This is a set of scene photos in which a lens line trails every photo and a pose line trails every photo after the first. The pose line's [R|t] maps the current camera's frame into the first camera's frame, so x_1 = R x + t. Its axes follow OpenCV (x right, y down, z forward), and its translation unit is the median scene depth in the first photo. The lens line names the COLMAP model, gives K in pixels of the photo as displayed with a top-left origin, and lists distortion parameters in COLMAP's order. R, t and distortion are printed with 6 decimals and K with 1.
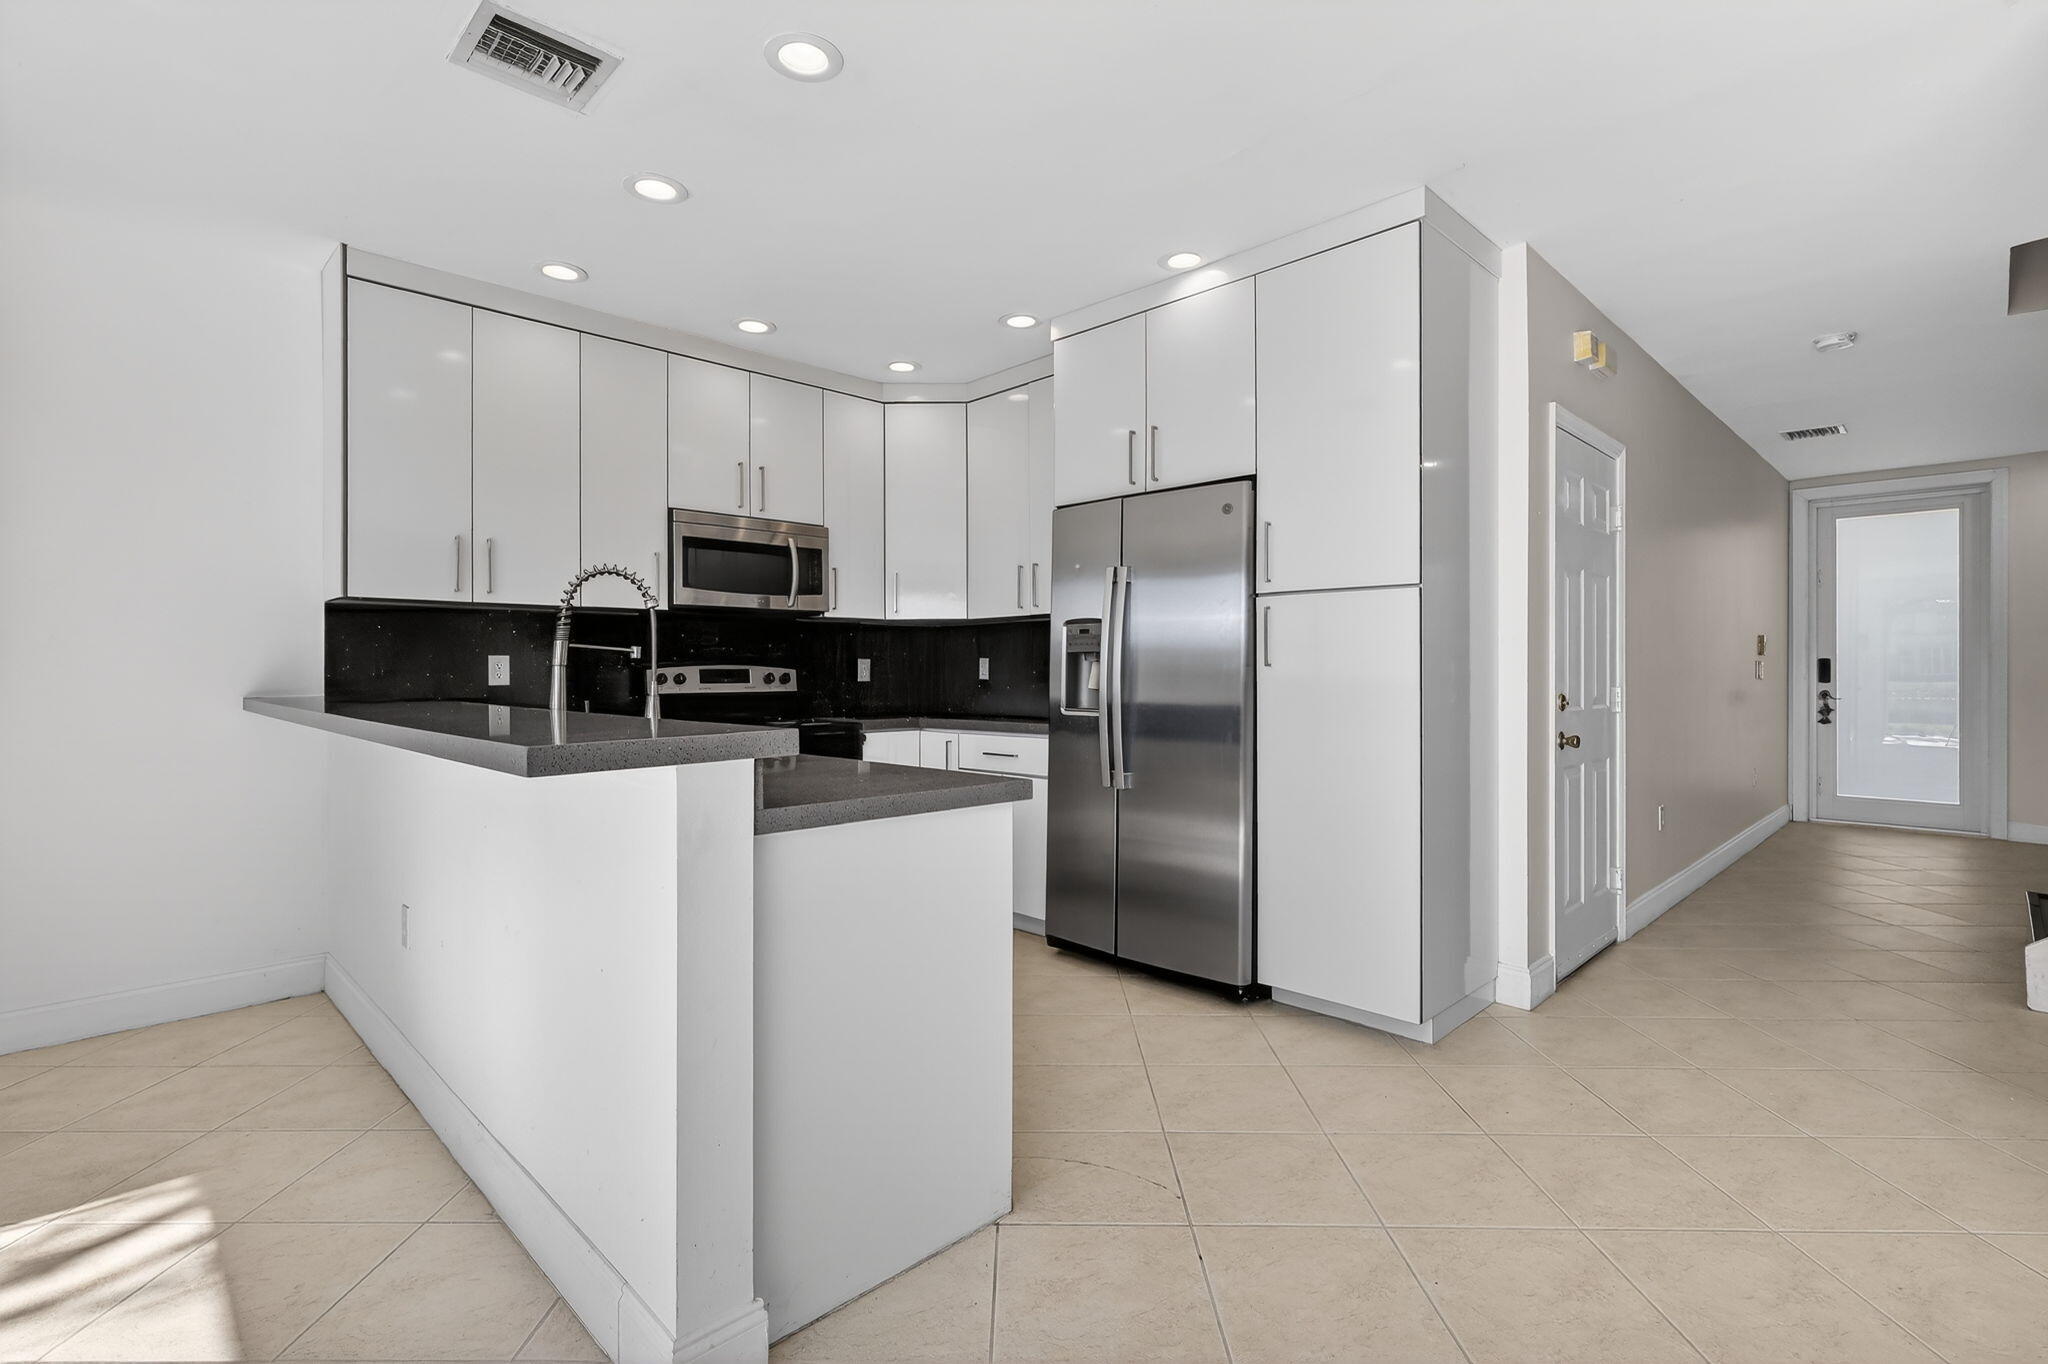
lens RADIAL K [[953.2, 0, 1007.8], [0, 953.2, 666.6], [0, 0, 1]] dist [0.003140, 0.000976]
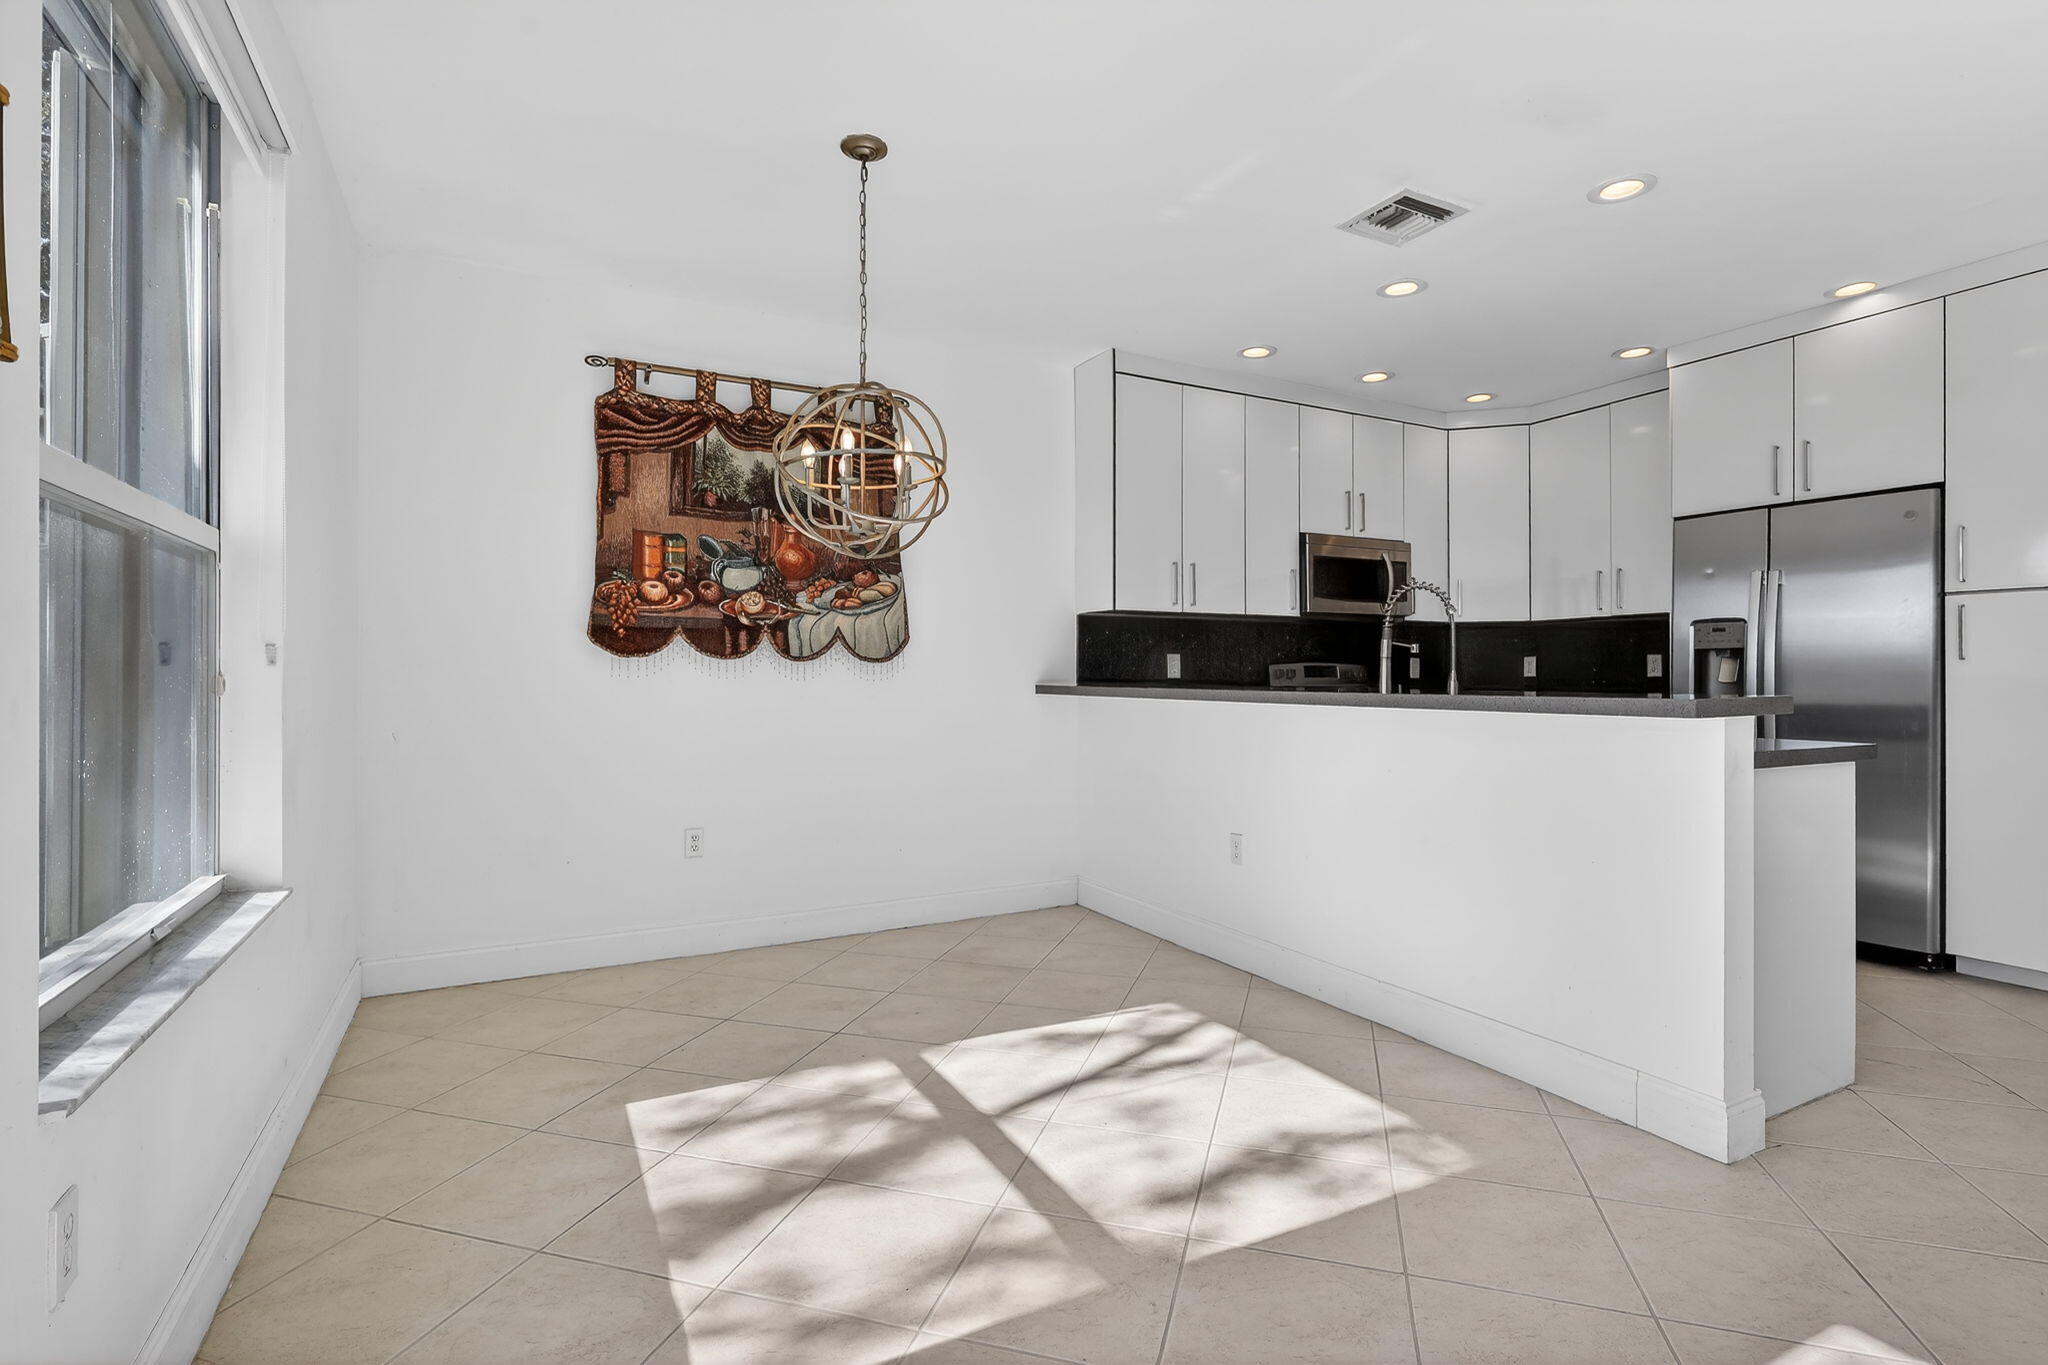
lens RADIAL K [[951.0, 0, 1038.3], [0, 951.0, 673.0], [0, 0, 1]] dist [0.004656, -0.000500]
pose [[0.960349, 0.000710, -0.278800, -0.405687], [-0.000347, 0.999999, 0.001353, 0.013210], [0.278801, -0.001203, 0.960348, -0.310182]]
